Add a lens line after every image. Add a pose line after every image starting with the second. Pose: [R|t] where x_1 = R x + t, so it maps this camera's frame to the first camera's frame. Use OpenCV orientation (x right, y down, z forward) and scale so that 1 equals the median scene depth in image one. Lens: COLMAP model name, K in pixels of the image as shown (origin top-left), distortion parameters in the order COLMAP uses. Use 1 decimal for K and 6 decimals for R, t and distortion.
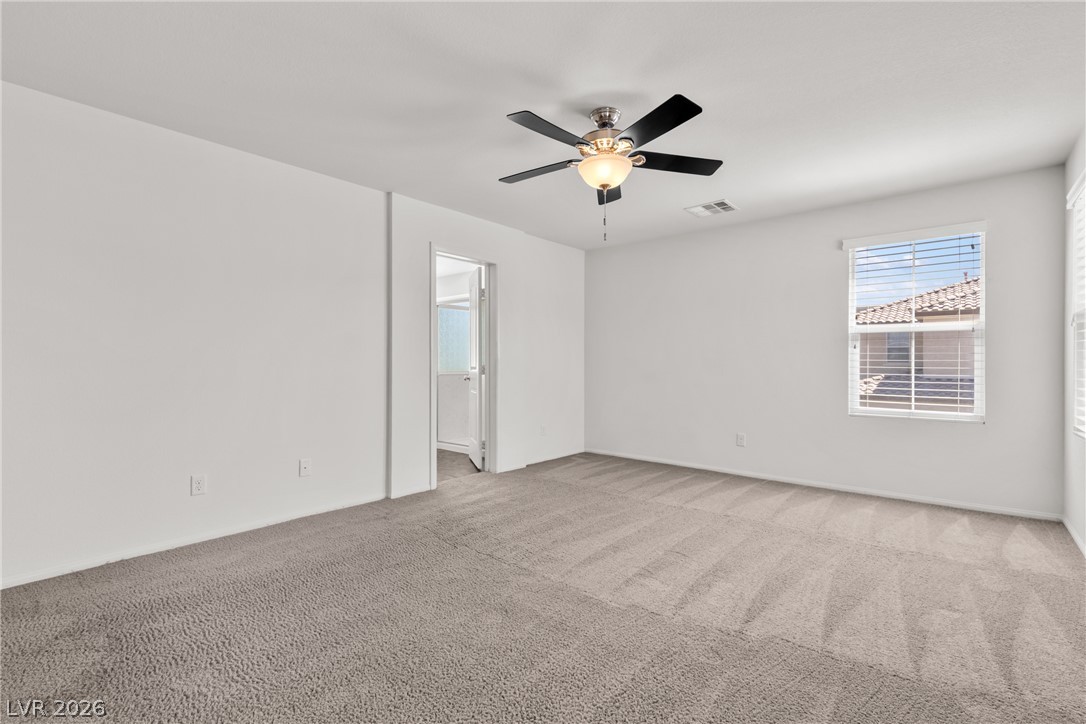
lens RADIAL K [[492.4, 0, 547.4], [0, 492.4, 361.4], [0, 0, 1]] dist [0.011421, -0.002885]
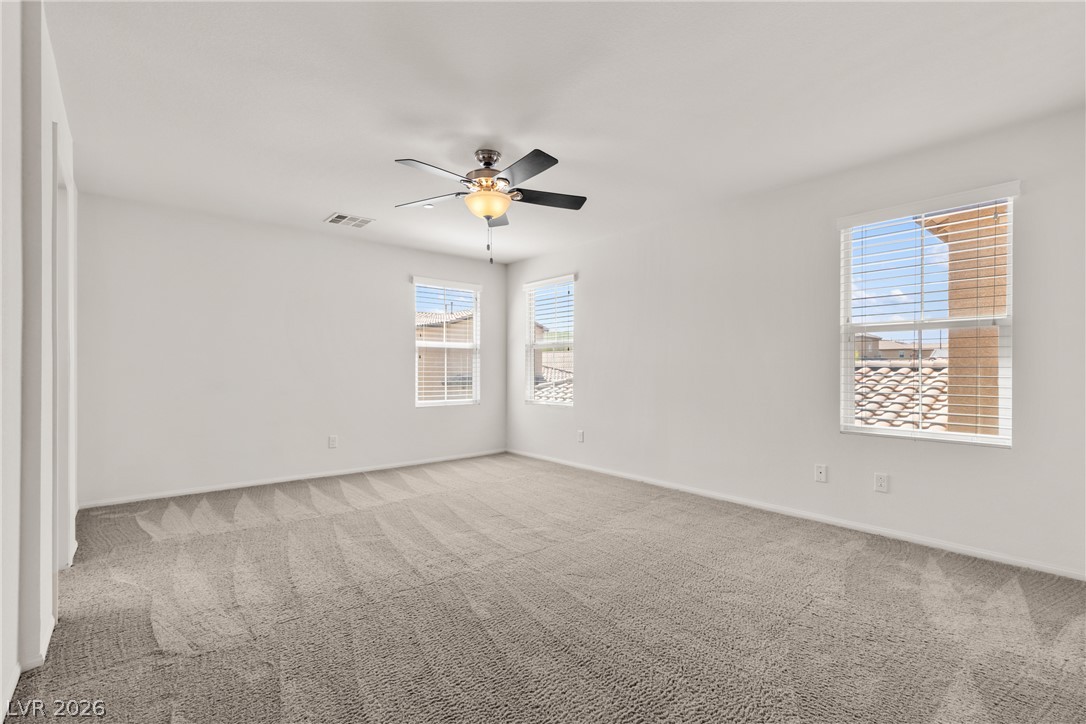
lens RADIAL K [[492.4, 0, 546.2], [0, 492.4, 366.4], [0, 0, 1]] dist [0.011421, -0.002885]
pose [[0.165587, 0.003131, 0.986190, -0.720949], [-0.000975, 0.999995, -0.003011, 0.001058], [-0.986195, -0.000462, 0.165589, 0.479199]]
